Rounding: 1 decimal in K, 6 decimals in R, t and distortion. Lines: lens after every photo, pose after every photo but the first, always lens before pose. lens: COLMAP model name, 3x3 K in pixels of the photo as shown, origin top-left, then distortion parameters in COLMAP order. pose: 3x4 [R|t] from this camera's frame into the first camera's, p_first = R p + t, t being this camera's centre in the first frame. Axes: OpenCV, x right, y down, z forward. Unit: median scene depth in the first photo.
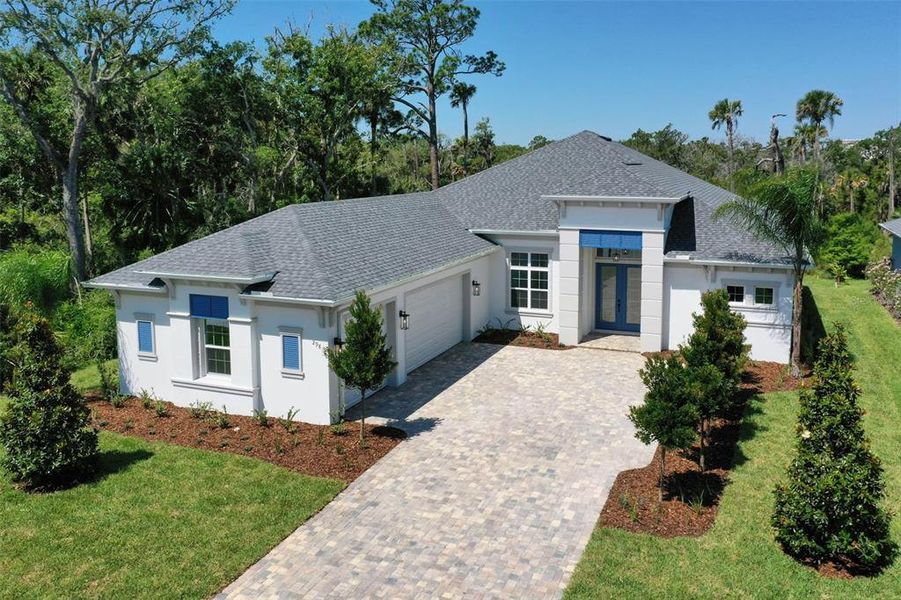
lens RADIAL K [[731.8, 0, 458.8], [0, 731.8, 245.0], [0, 0, 1]] dist [0.019103, -0.042337]
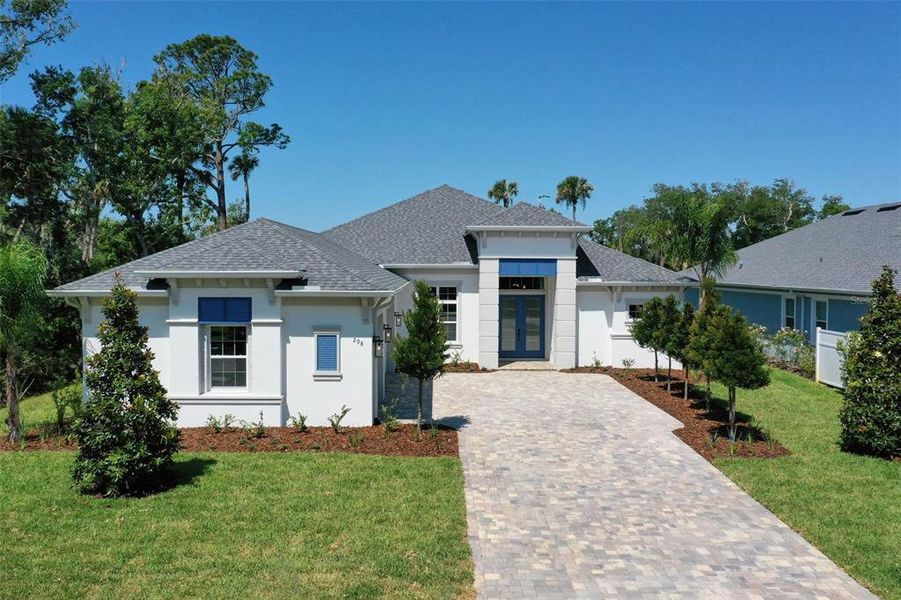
lens RADIAL K [[731.8, 0, 420.9], [0, 731.8, 305.0], [0, 0, 1]] dist [0.019103, -0.042337]
pose [[0.933291, -0.011864, 0.358926, -0.345811], [0.033480, 0.997976, -0.054070, 0.106519], [-0.357558, 0.062479, 0.931799, 0.053167]]
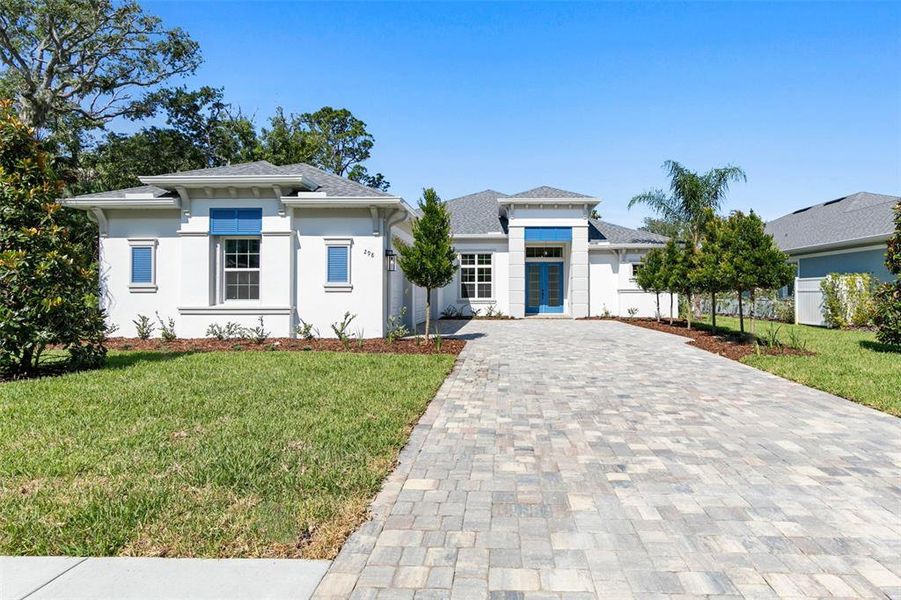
lens RADIAL K [[464.9, 0, 487.2], [0, 464.9, 292.7], [0, 0, 1]] dist [0.006969, -0.003521]
pose [[0.937370, 0.007547, 0.348254, -0.195581], [0.032718, 0.993438, -0.109594, 0.194839], [-0.346795, 0.114125, 0.930972, 0.284051]]
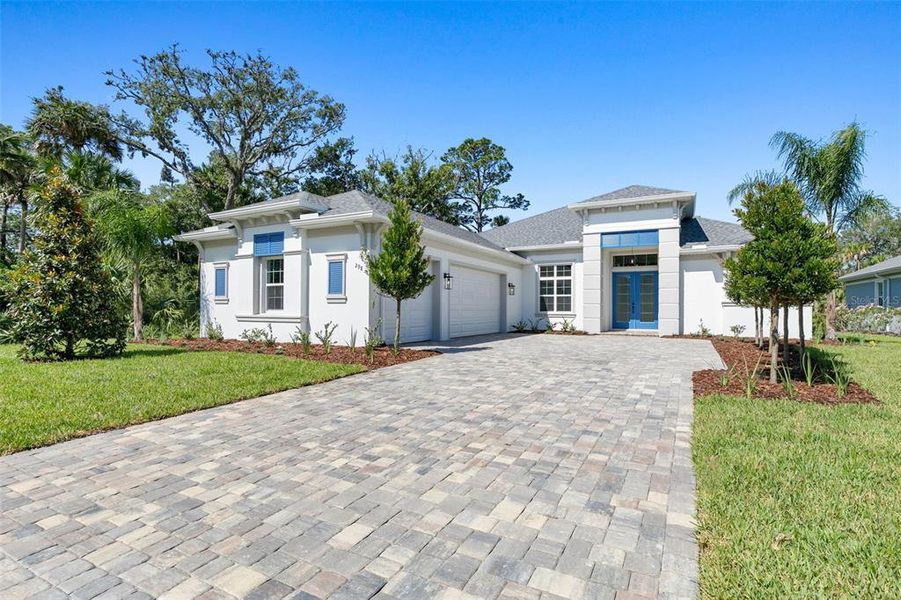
lens RADIAL K [[439.3, 0, 449.7], [0, 439.3, 310.9], [0, 0, 1]] dist [-0.001387, -0.001718]
pose [[0.994318, 0.011889, -0.105788, -0.000934], [-0.022989, 0.994276, -0.104335, 0.193801], [0.103942, 0.106174, 0.988900, 0.307031]]
